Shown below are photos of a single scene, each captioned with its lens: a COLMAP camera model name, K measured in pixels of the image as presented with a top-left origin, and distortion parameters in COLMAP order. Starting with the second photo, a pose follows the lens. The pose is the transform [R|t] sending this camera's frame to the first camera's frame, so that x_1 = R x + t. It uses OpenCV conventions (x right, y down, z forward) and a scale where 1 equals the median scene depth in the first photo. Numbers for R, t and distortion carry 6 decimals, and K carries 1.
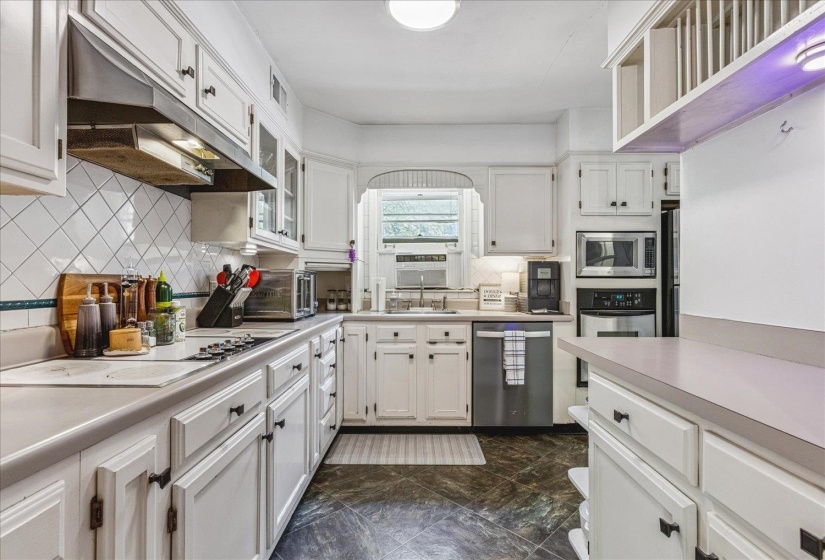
lens RADIAL K [[391.8, 0, 412.5], [0, 391.8, 280.0], [0, 0, 1]] dist [0.000529, 0.000232]
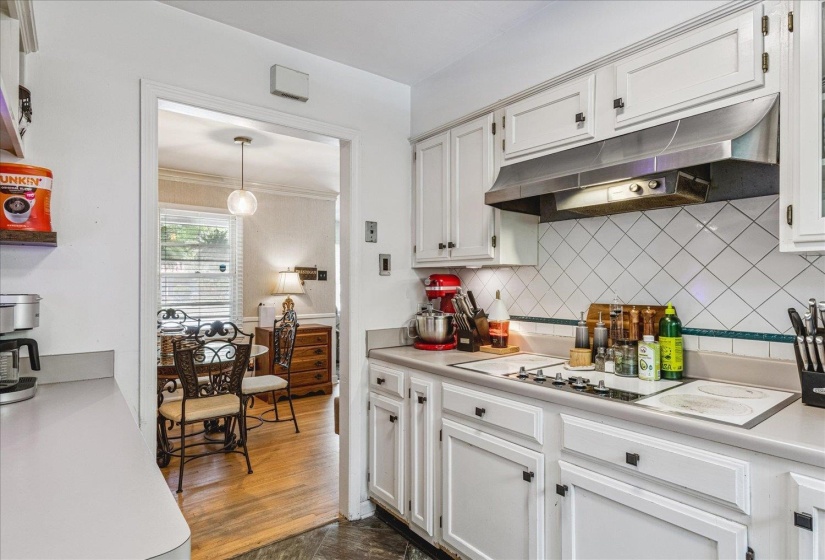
lens RADIAL K [[446.1, 0, 412.5], [0, 446.1, 280.0], [0, 0, 1]] dist [0.003294, 0.002110]
pose [[-0.787817, -0.005160, -0.615888, 0.334407], [0.003098, 0.999919, -0.012341, -0.045686], [0.615902, -0.011631, -0.787737, 1.043739]]
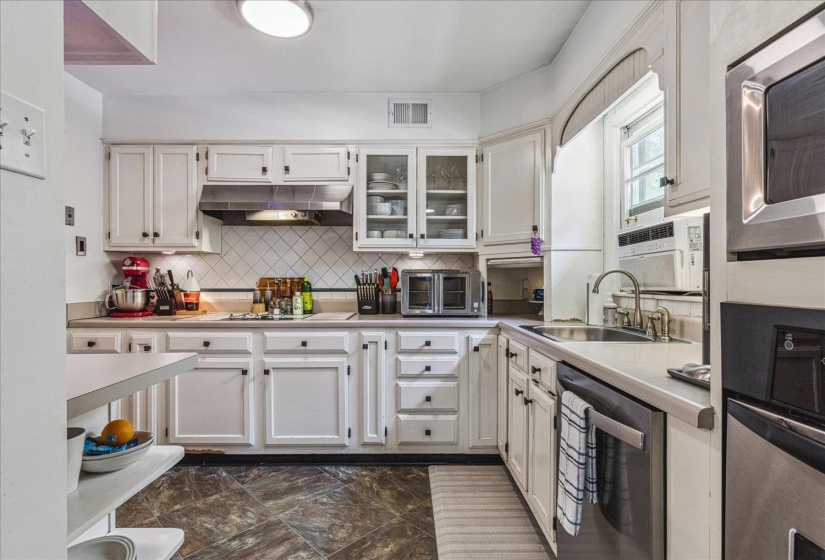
lens RADIAL K [[404.0, 0, 412.5], [0, 404.0, 280.0], [0, 0, 1]] dist [0.002413, 0.000477]
pose [[0.024505, -0.005632, -0.999684, 0.865733], [0.006268, 0.999965, -0.005480, 0.009592], [0.999680, -0.006132, 0.024540, 1.034046]]
